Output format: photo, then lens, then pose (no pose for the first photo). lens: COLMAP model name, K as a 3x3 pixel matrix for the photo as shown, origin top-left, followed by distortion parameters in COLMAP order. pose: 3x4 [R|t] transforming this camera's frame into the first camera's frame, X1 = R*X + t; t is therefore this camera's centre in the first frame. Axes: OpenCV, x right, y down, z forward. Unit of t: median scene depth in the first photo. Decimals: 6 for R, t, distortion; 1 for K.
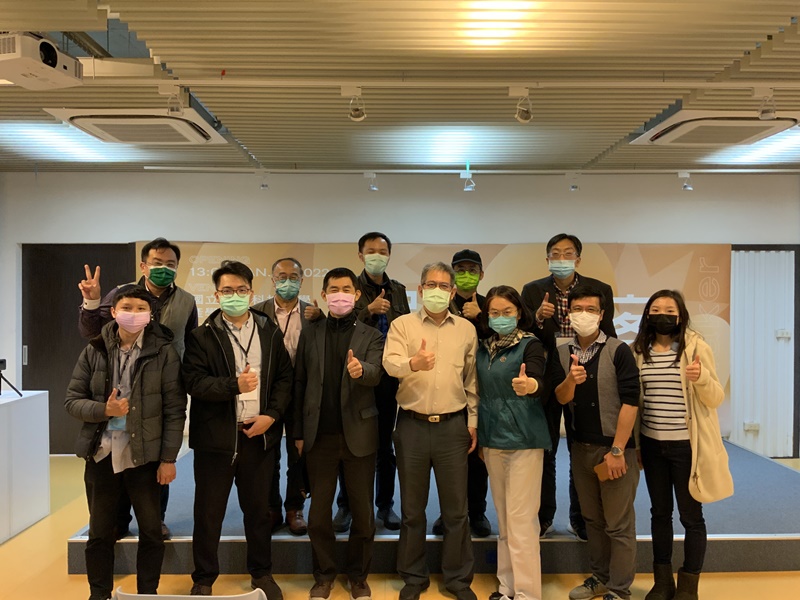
lens RADIAL K [[670.9, 0, 388.8], [0, 670.9, 300.9], [0, 0, 1]] dist [0.038584, -0.128488]
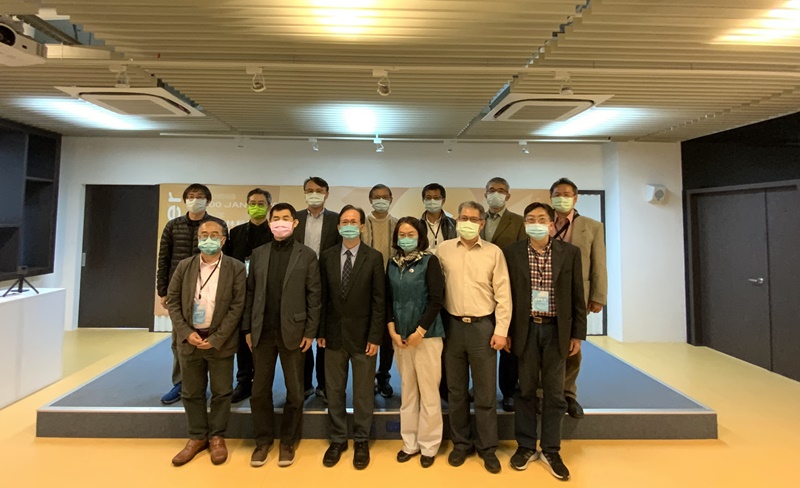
lens RADIAL K [[392.7, 0, 383.6], [0, 392.7, 193.8], [0, 0, 1]] dist [-0.017196, -0.000573]
pose [[0.999685, 0.009474, 0.023227, 0.146769], [-0.007799, 0.997432, -0.071195, -0.013288], [-0.023841, 0.070991, 0.997192, 0.193338]]
